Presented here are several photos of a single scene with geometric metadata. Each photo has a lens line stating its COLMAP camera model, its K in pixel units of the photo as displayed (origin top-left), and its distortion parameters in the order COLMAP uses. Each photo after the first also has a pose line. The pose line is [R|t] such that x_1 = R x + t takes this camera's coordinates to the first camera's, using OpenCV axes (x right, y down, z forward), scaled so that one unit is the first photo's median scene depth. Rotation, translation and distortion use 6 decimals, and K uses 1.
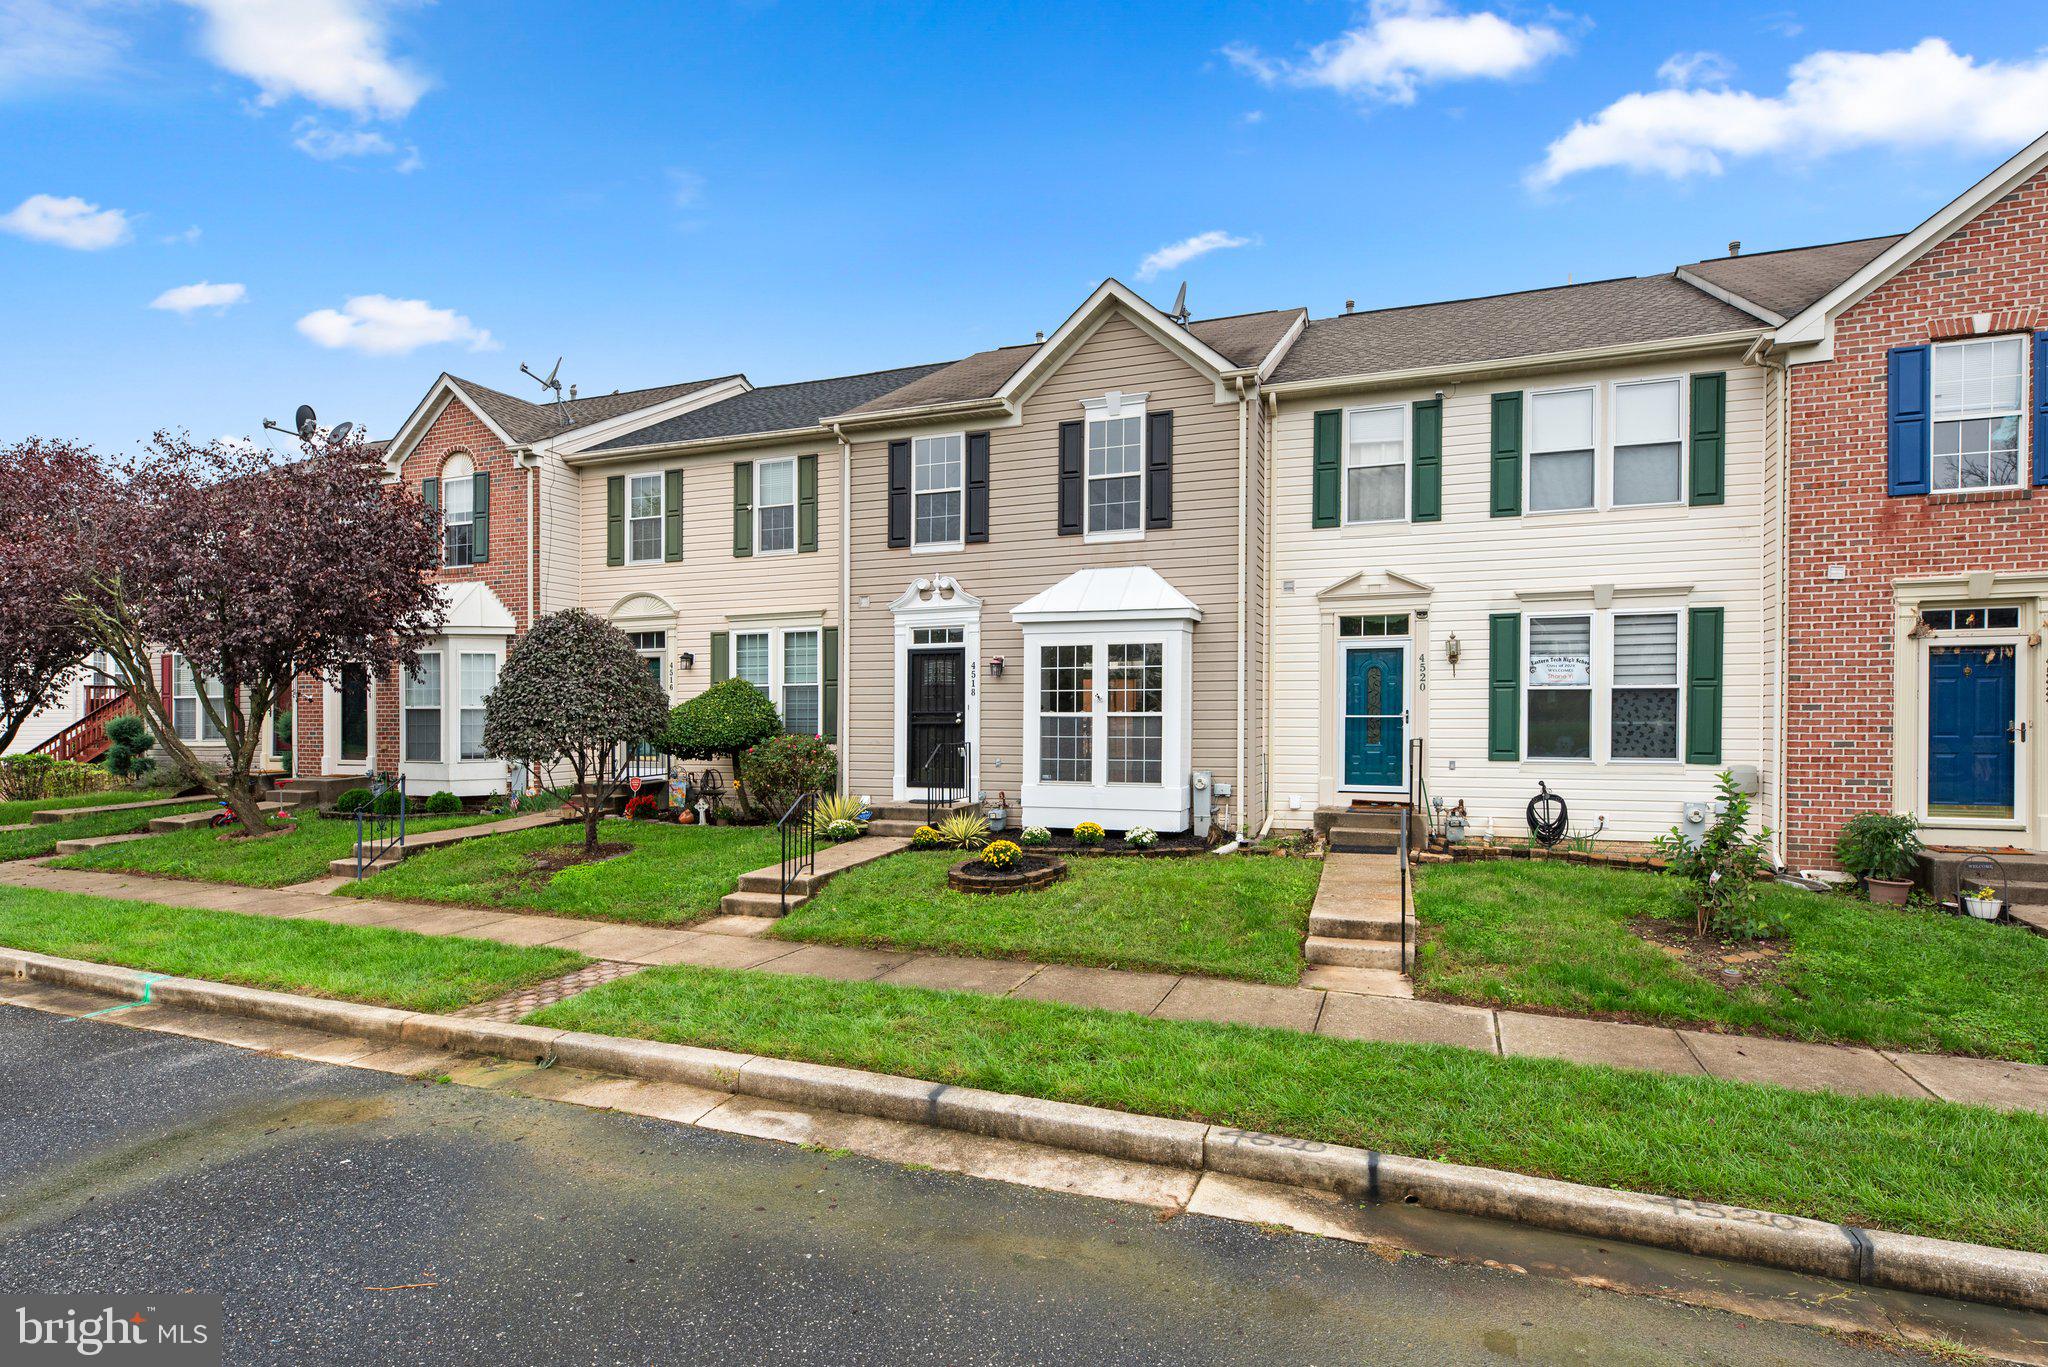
lens RADIAL K [[1027.6, 0, 1023.9], [0, 1027.6, 695.1], [0, 0, 1]] dist [0.000638, 0.001227]
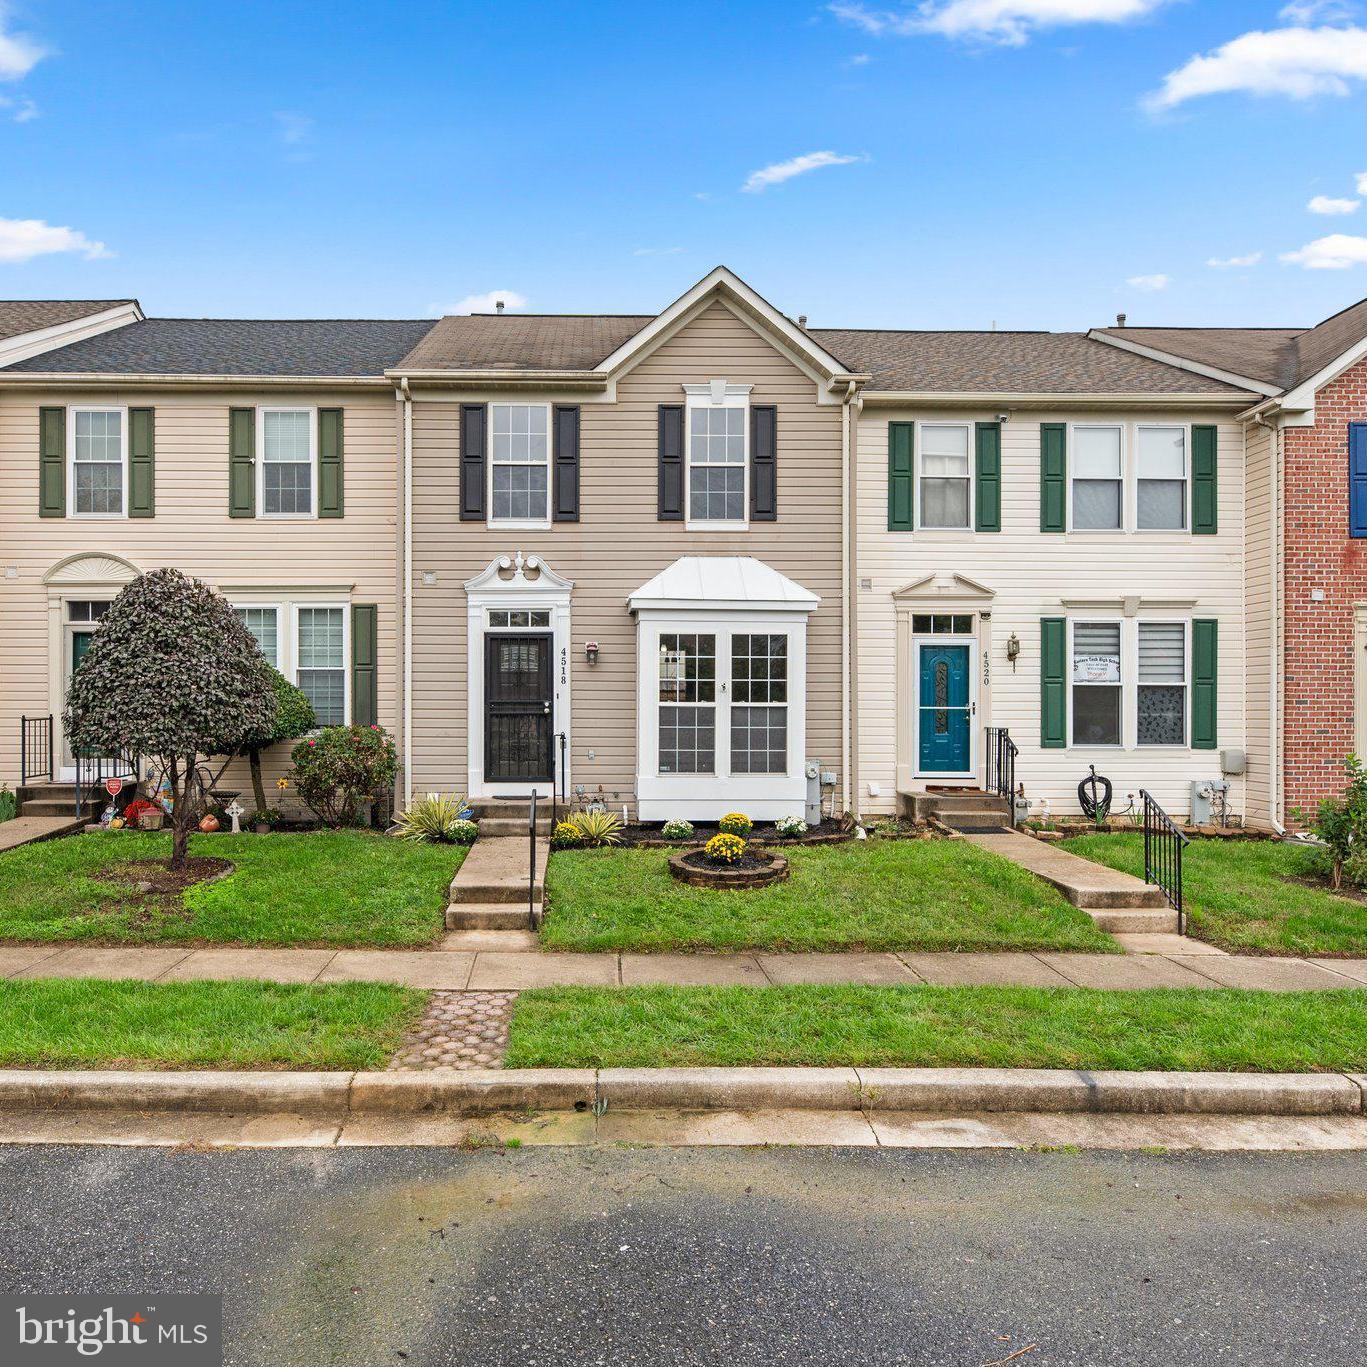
lens RADIAL K [[1043.5, 0, 683.5], [0, 1043.5, 683.2], [0, 0, 1]] dist [0.001616, -0.000561]
pose [[0.931169, 0.013878, 0.364323, -0.345850], [-0.012414, 0.999903, -0.006359, 0.005355], [-0.364376, 0.001399, 0.931251, 0.081691]]
